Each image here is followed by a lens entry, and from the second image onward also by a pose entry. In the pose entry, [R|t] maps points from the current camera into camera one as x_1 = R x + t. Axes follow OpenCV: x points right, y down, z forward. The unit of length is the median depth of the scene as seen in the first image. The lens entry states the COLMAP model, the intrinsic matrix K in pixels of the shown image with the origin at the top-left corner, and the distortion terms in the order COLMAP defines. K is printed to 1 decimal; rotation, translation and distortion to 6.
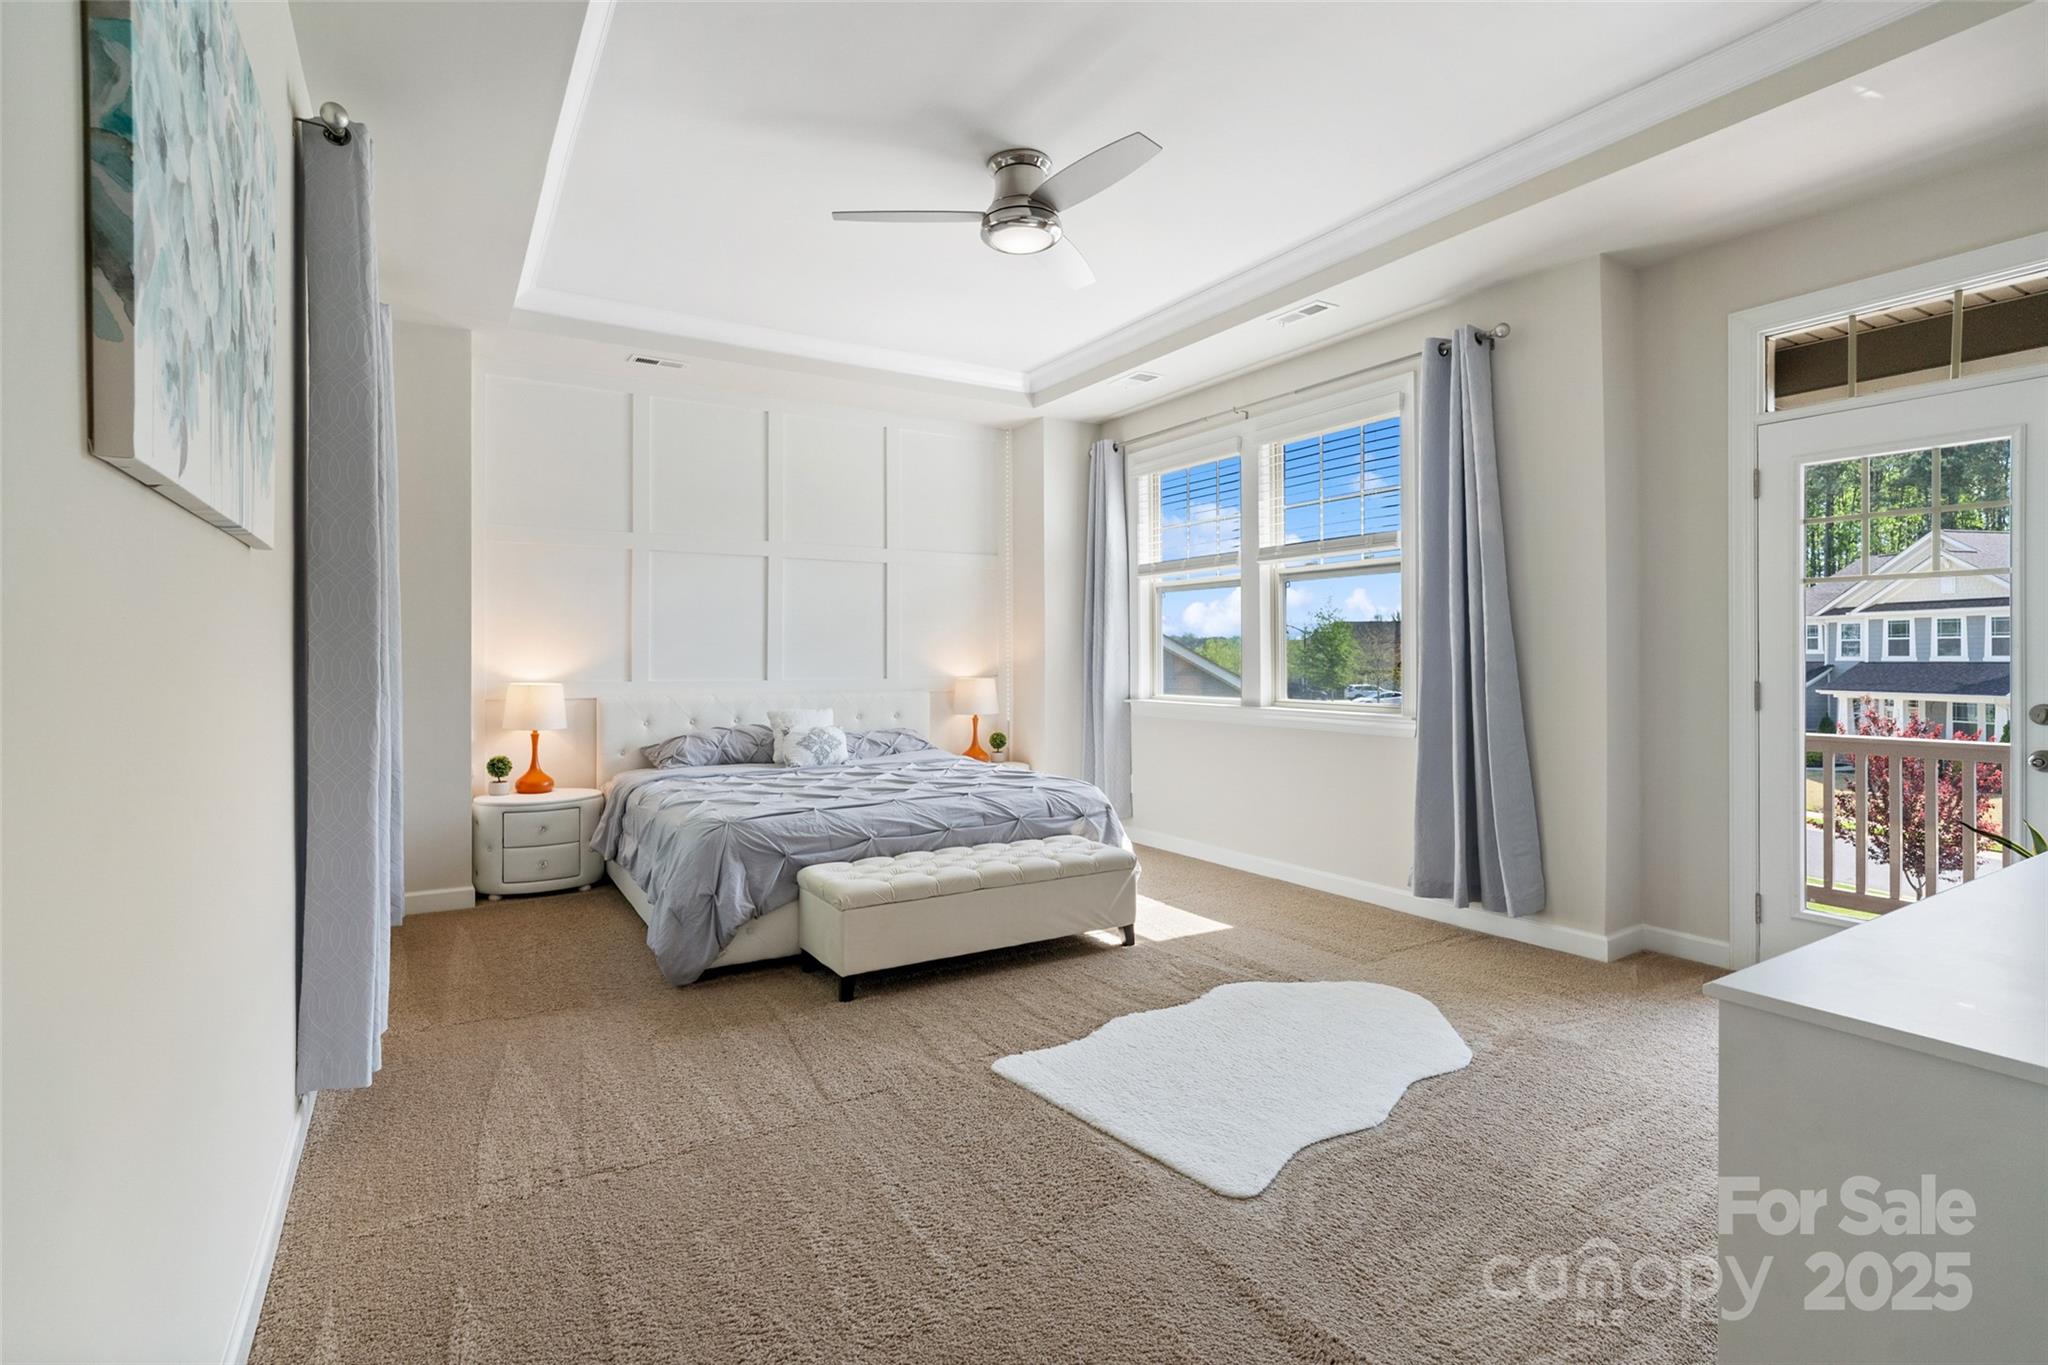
lens RADIAL K [[966.9, 0, 1016.0], [0, 966.9, 673.3], [0, 0, 1]] dist [-0.000955, 0.000186]
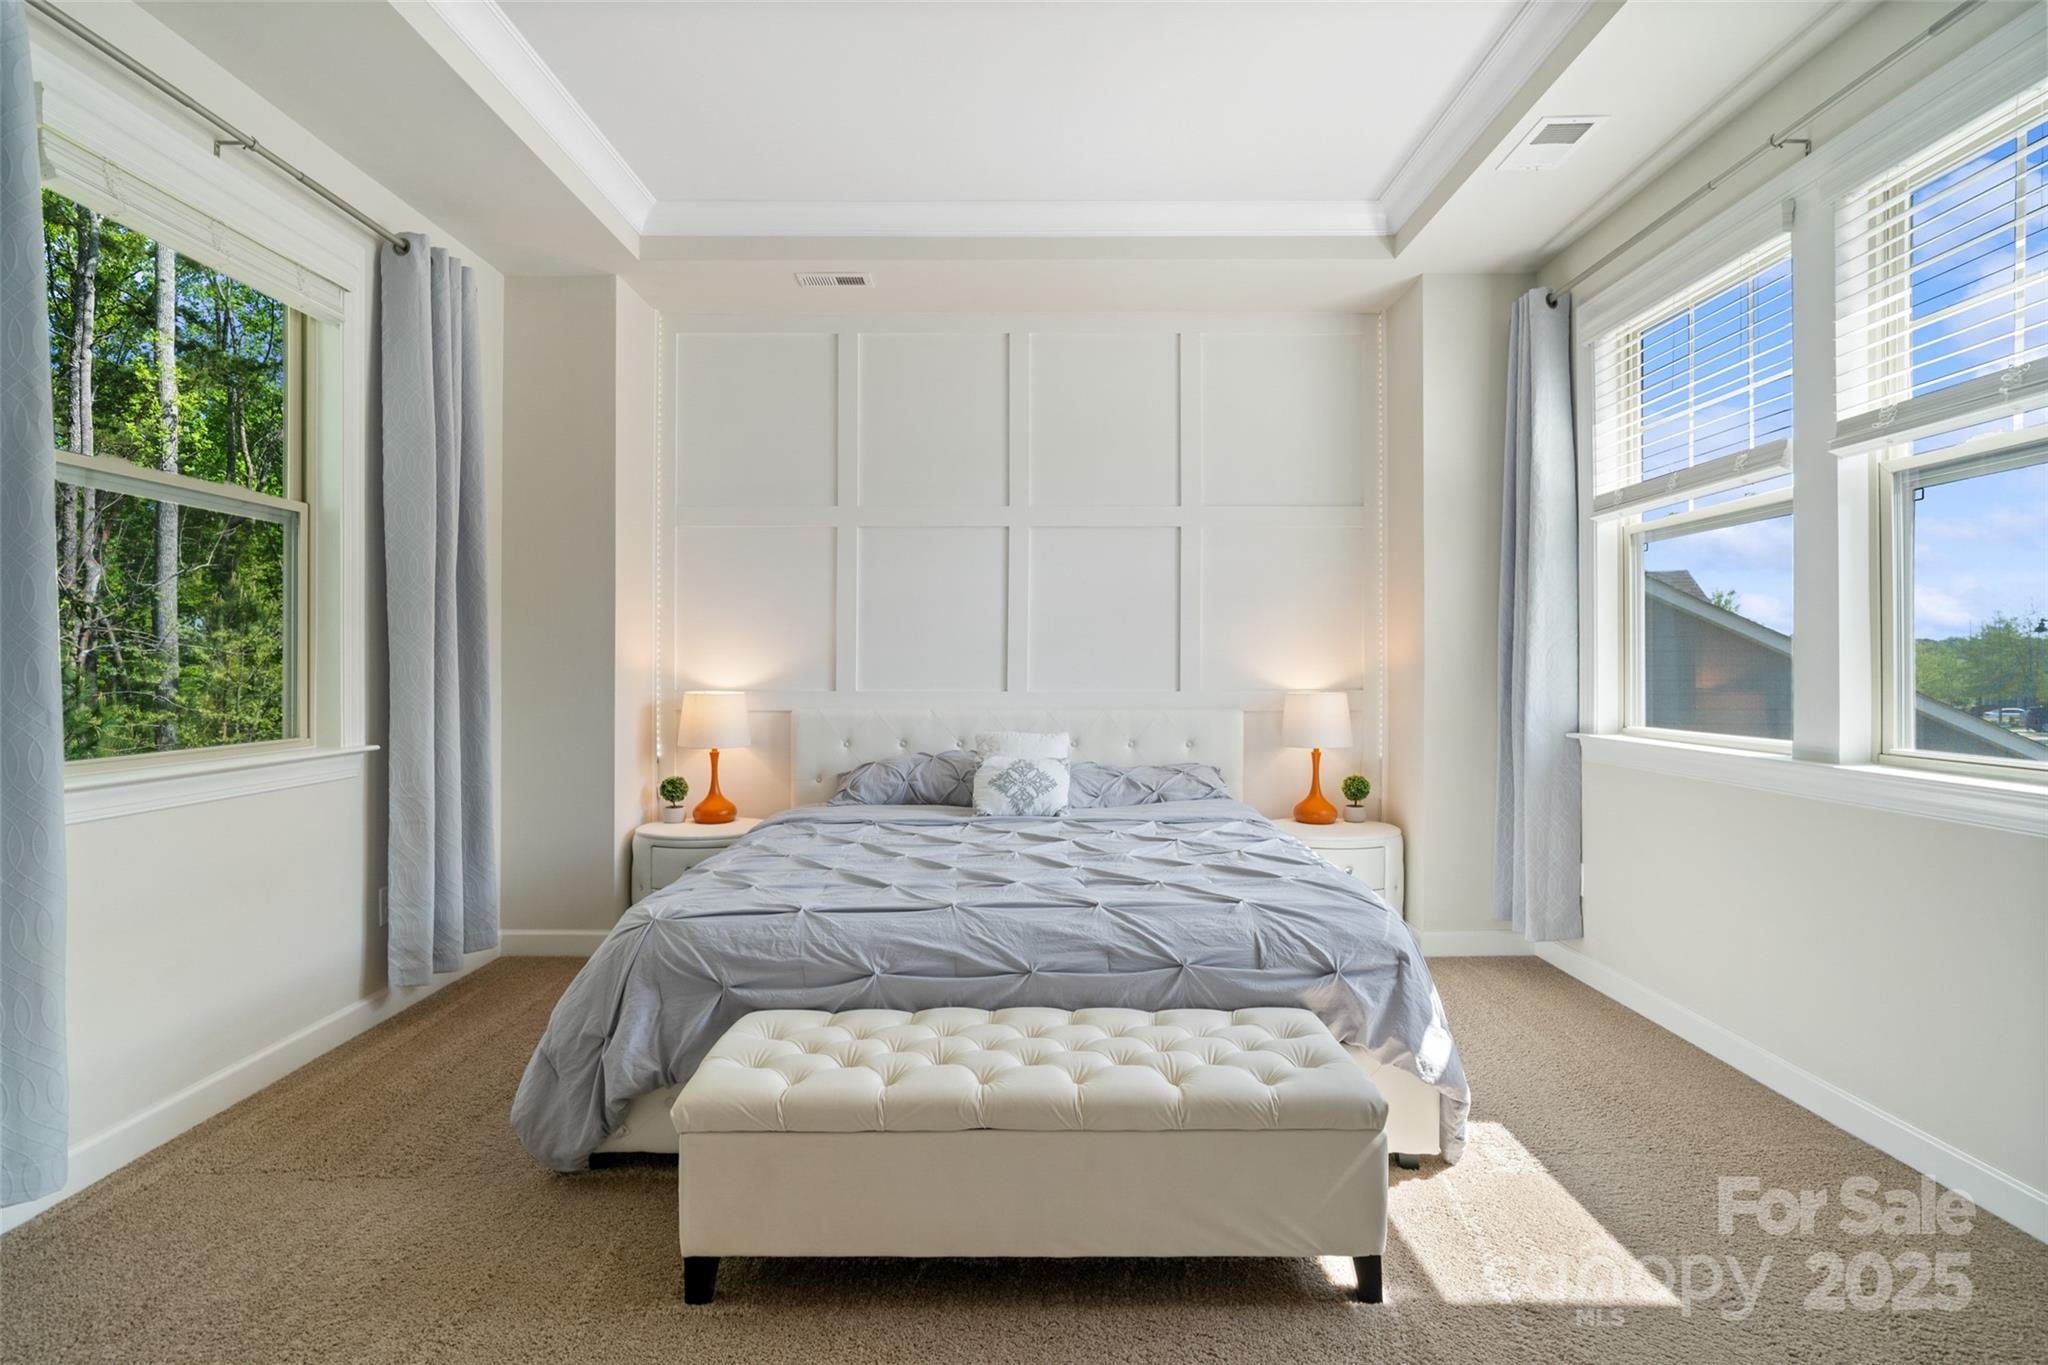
lens RADIAL K [[964.3, 0, 1027.0], [0, 964.3, 676.2], [0, 0, 1]] dist [-0.009728, -0.000471]
pose [[0.853518, 0.005083, -0.521039, 0.159577], [-0.007703, 0.999966, -0.002863, -0.002711], [0.521007, 0.006458, 0.853528, 0.407202]]
